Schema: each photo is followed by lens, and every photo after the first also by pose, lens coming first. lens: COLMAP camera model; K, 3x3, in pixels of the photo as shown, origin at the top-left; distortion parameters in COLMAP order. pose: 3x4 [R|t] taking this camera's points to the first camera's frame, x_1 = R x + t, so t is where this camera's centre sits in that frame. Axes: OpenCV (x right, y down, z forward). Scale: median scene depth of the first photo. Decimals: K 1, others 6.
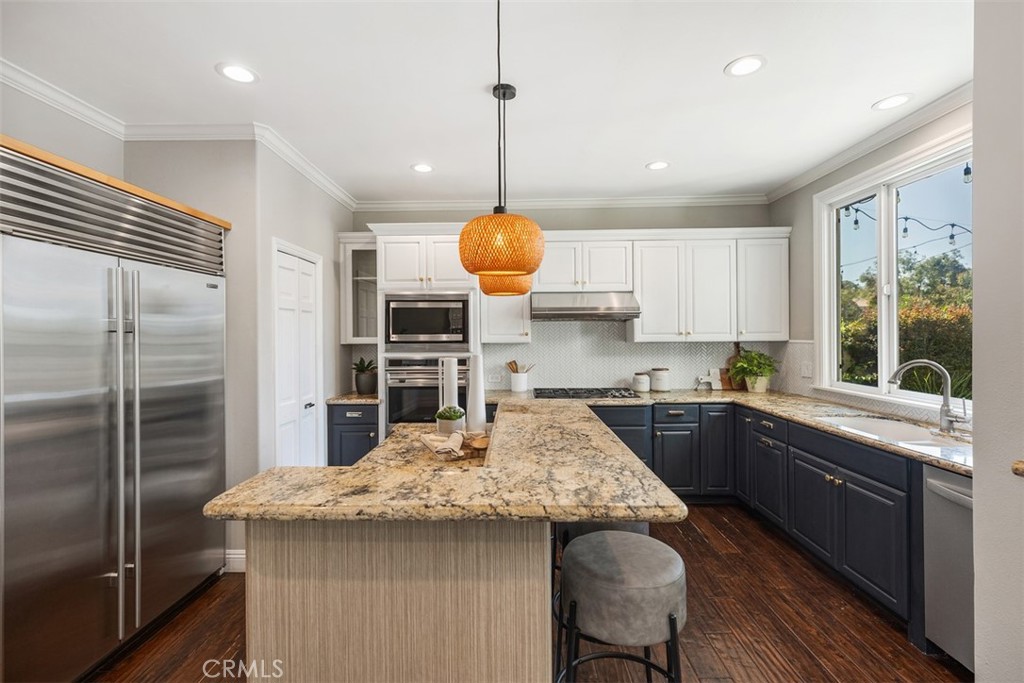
lens RADIAL K [[462.4, 0, 510.5], [0, 462.4, 335.8], [0, 0, 1]] dist [0.001562, 0.000719]
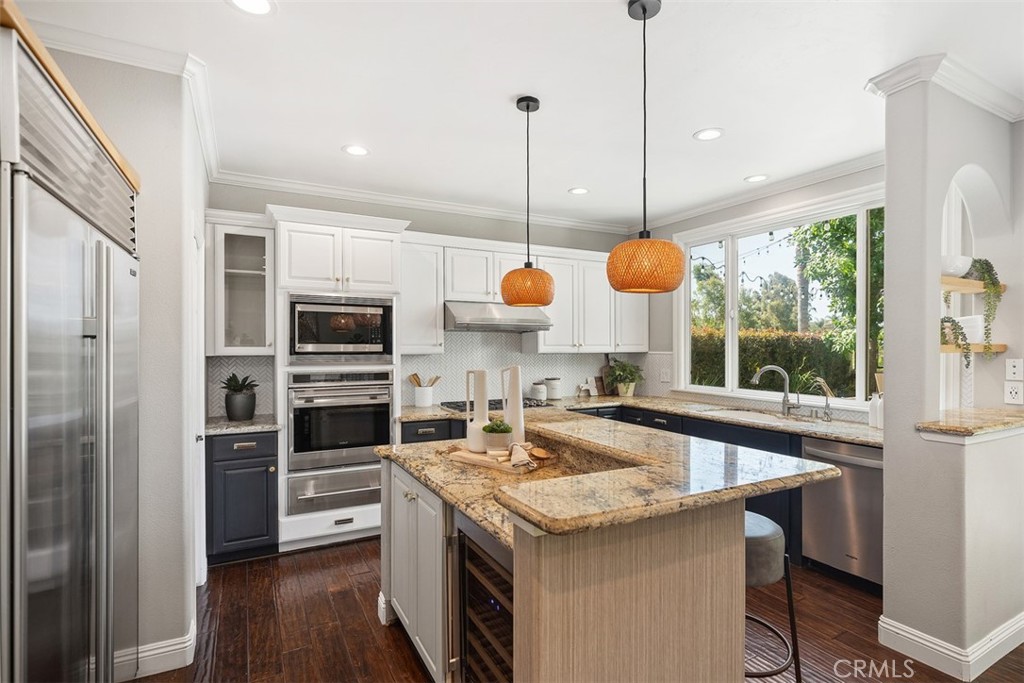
lens RADIAL K [[503.2, 0, 516.1], [0, 503.2, 346.9], [0, 0, 1]] dist [-0.005178, -0.000379]
pose [[0.871017, 0.006133, 0.491215, -0.357873], [-0.006304, 0.999979, -0.001307, 0.001165], [-0.491213, -0.001958, 0.871037, 0.038472]]
